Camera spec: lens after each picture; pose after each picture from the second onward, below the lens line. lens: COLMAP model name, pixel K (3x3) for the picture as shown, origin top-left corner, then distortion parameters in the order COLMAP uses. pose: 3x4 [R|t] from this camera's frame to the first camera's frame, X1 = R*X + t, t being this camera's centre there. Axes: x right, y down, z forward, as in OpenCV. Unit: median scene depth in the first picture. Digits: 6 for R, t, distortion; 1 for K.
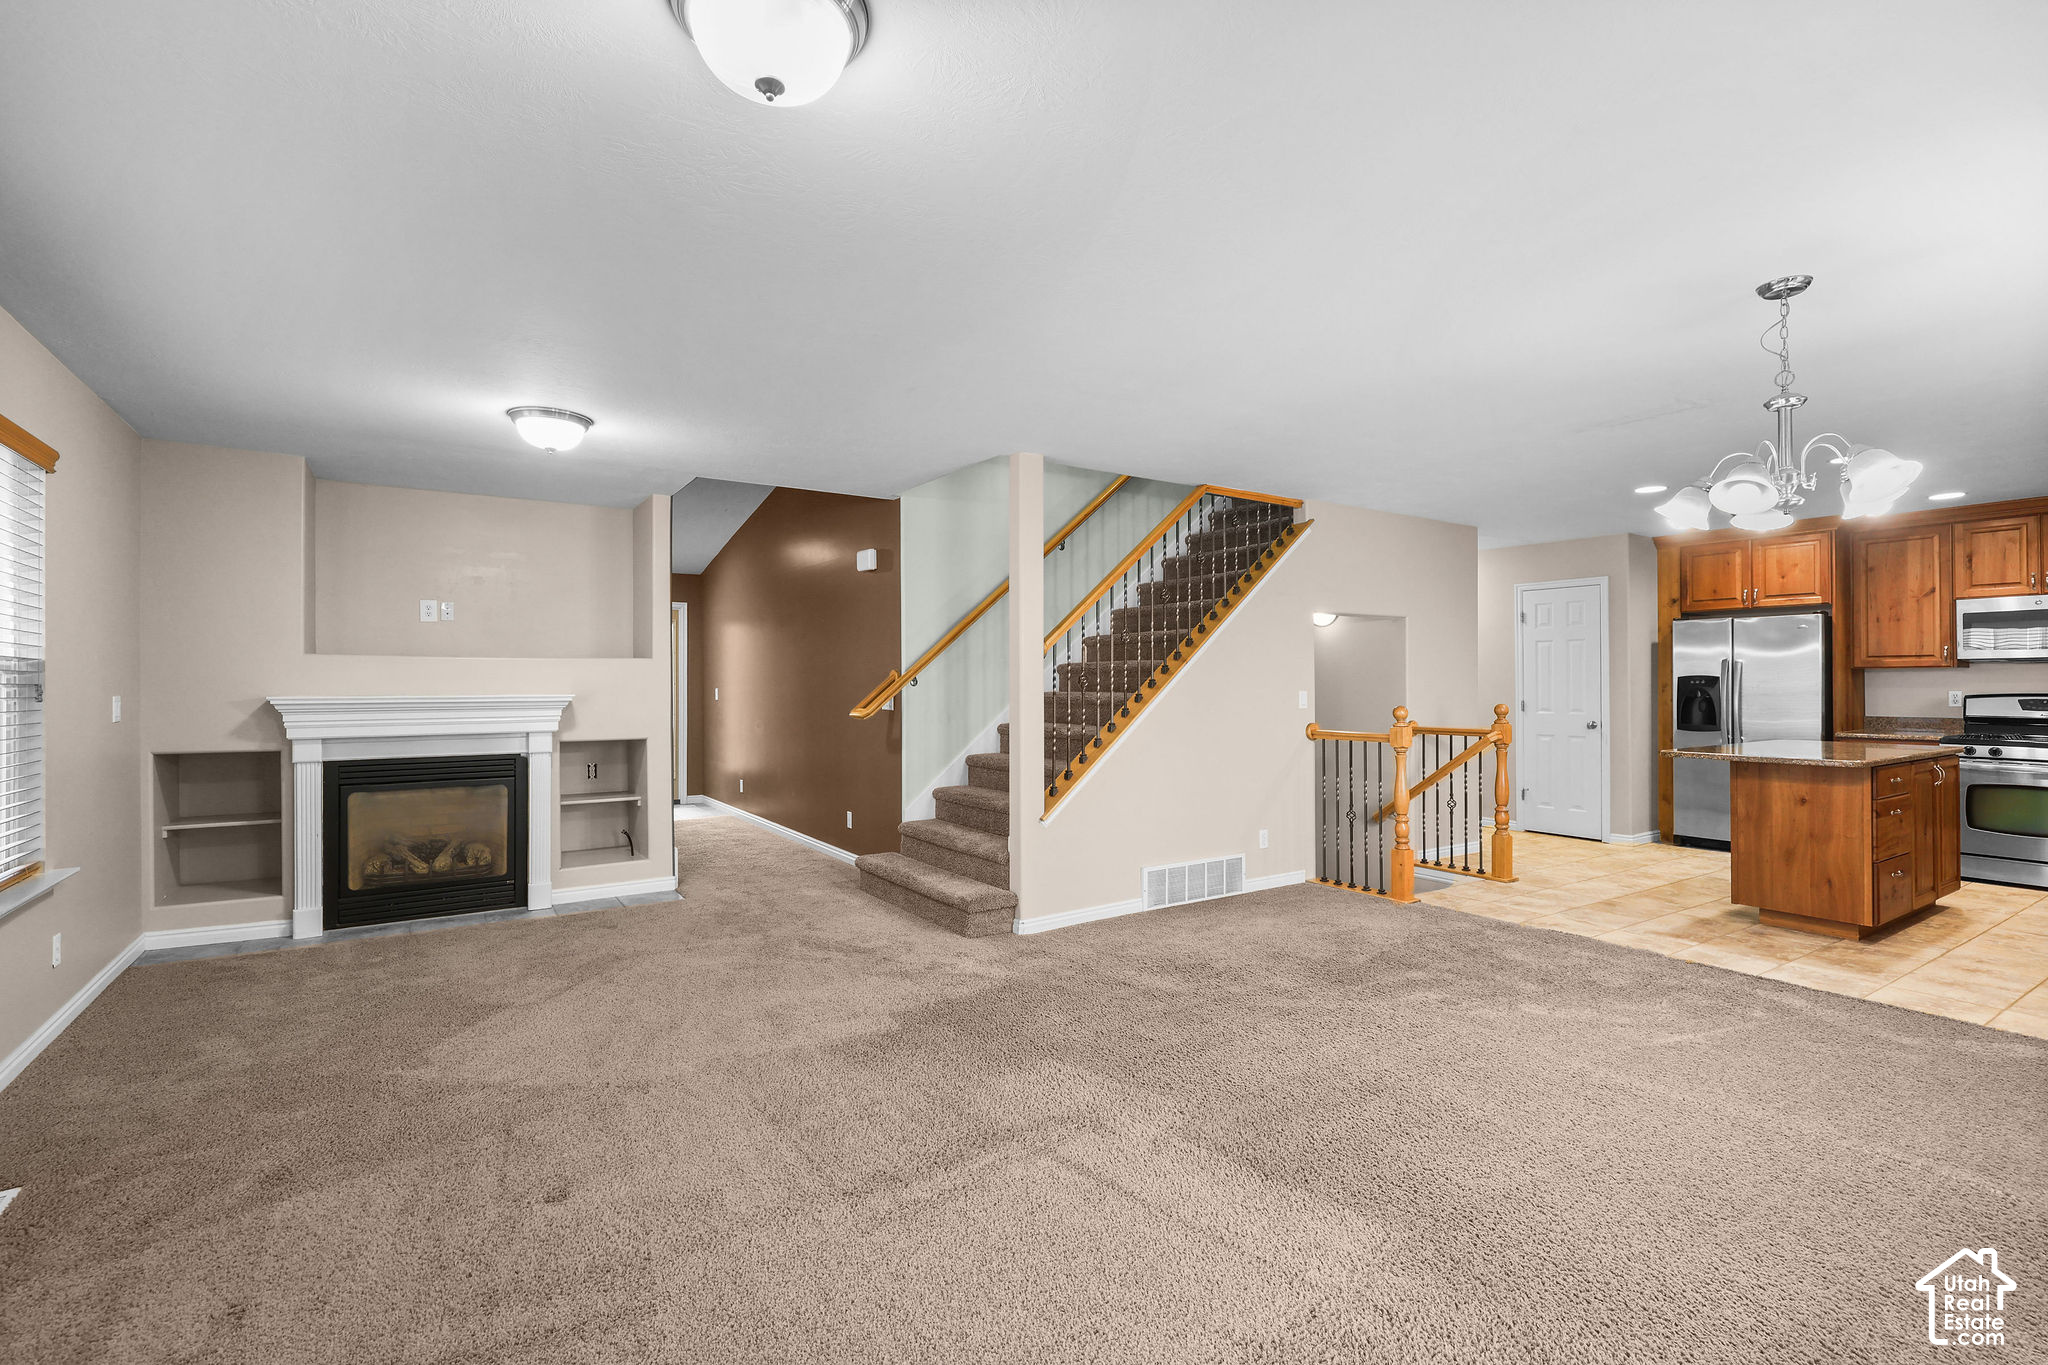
lens RADIAL K [[927.4, 0, 992.1], [0, 927.4, 673.7], [0, 0, 1]] dist [0.001902, -0.000863]
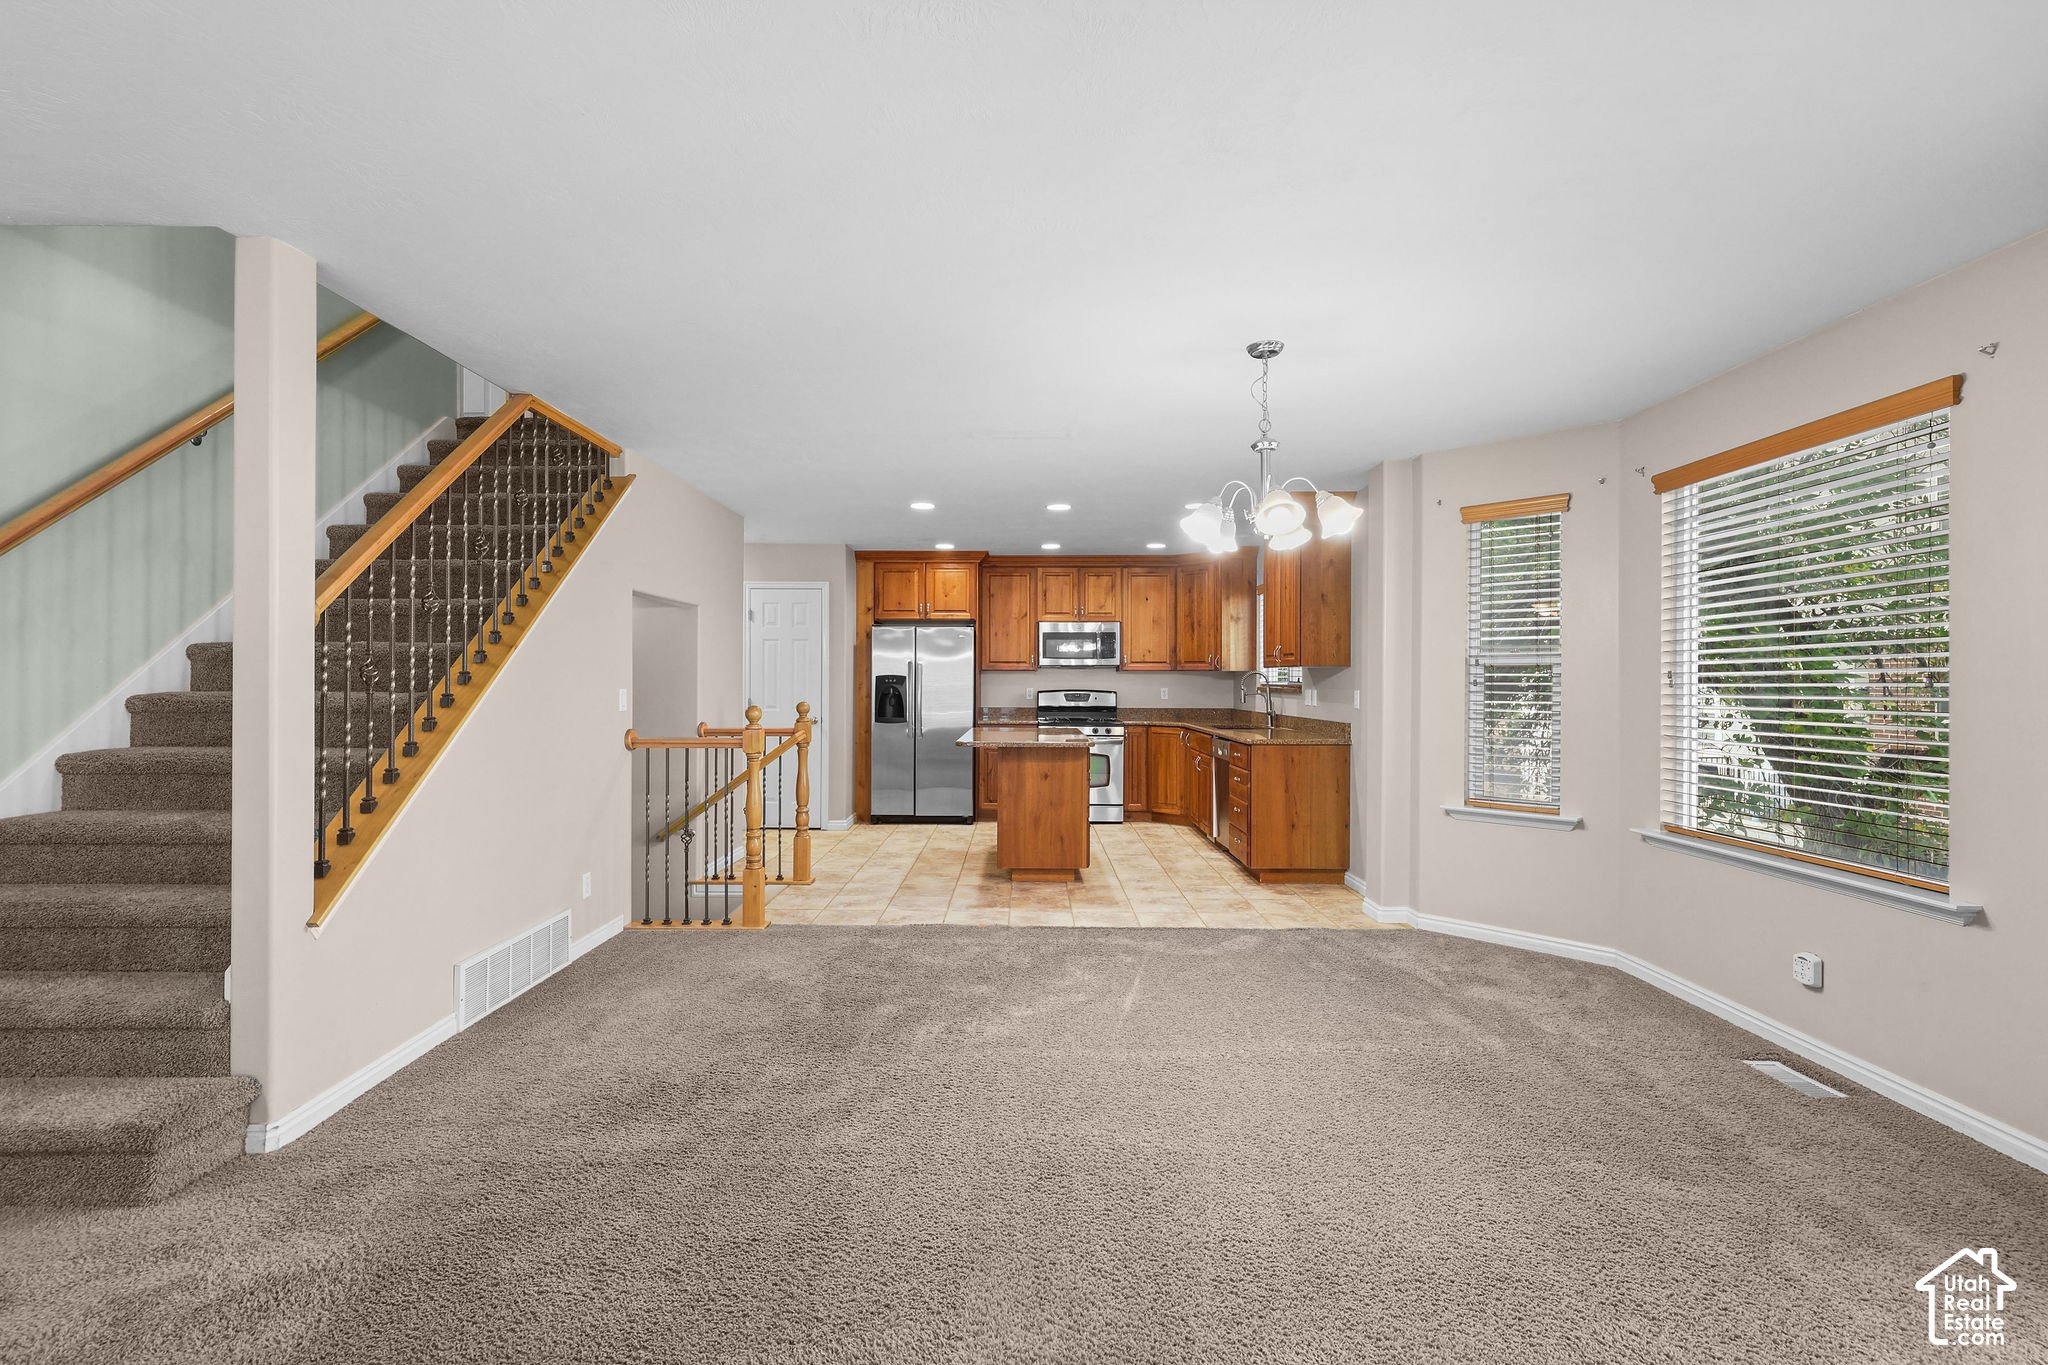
lens RADIAL K [[927.4, 0, 1017.3], [0, 927.4, 676.2], [0, 0, 1]] dist [0.001902, -0.000863]
pose [[0.539655, 0.008912, 0.841839, -0.171176], [-0.011968, 0.999924, -0.002914, 0.006529], [-0.841801, -0.008503, 0.539721, 0.328239]]
